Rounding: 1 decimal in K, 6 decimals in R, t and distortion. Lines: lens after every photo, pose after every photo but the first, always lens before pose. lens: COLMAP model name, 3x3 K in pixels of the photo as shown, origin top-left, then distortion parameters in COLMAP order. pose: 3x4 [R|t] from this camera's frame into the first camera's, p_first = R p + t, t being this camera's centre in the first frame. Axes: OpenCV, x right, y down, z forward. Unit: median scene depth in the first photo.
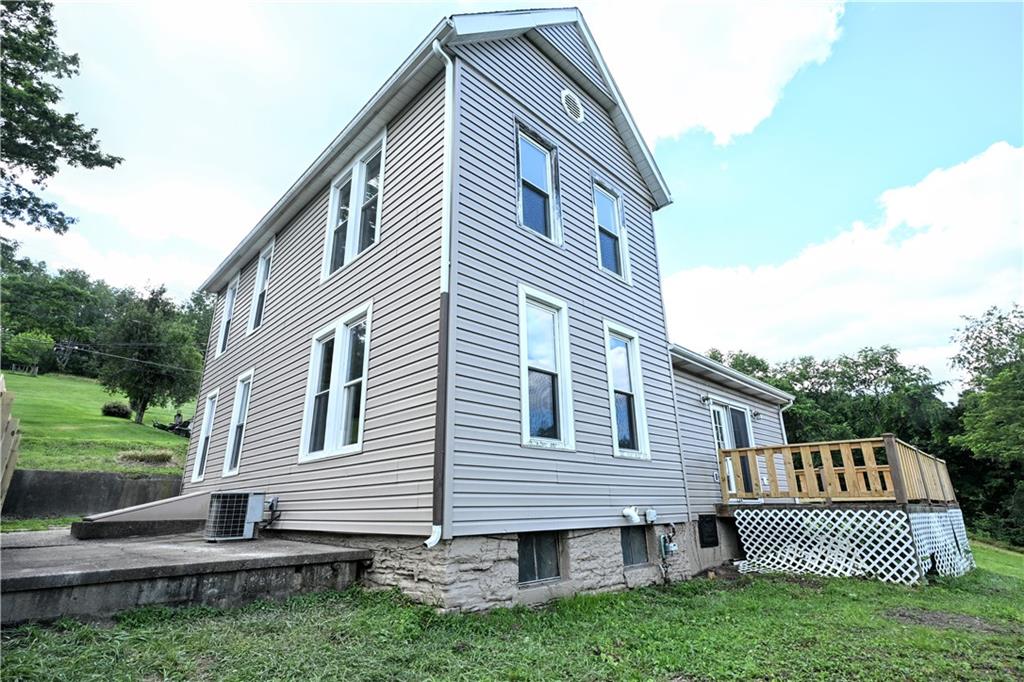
lens RADIAL K [[501.3, 0, 508.6], [0, 501.3, 338.2], [0, 0, 1]] dist [0.002294, 0.001121]
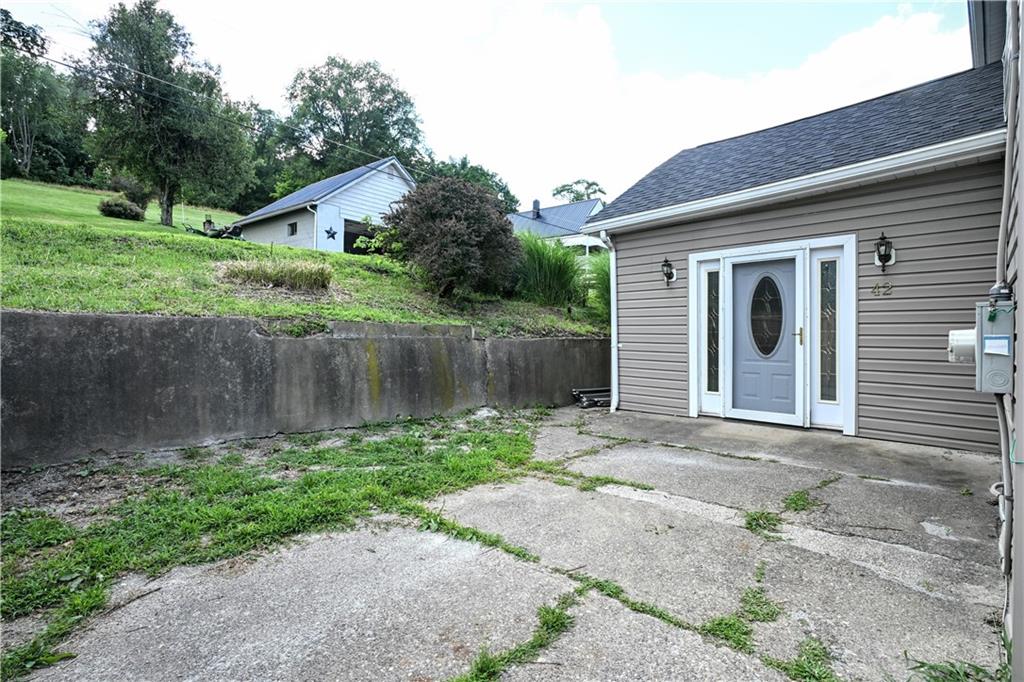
lens RADIAL K [[501.3, 0, 508.6], [0, 501.3, 338.2], [0, 0, 1]] dist [0.002294, 0.001121]
pose [[0.999676, 0.015399, 0.020281, -0.605884], [-0.021250, 0.943332, 0.331171, 0.162677], [-0.014032, -0.331494, 0.943353, 0.666709]]
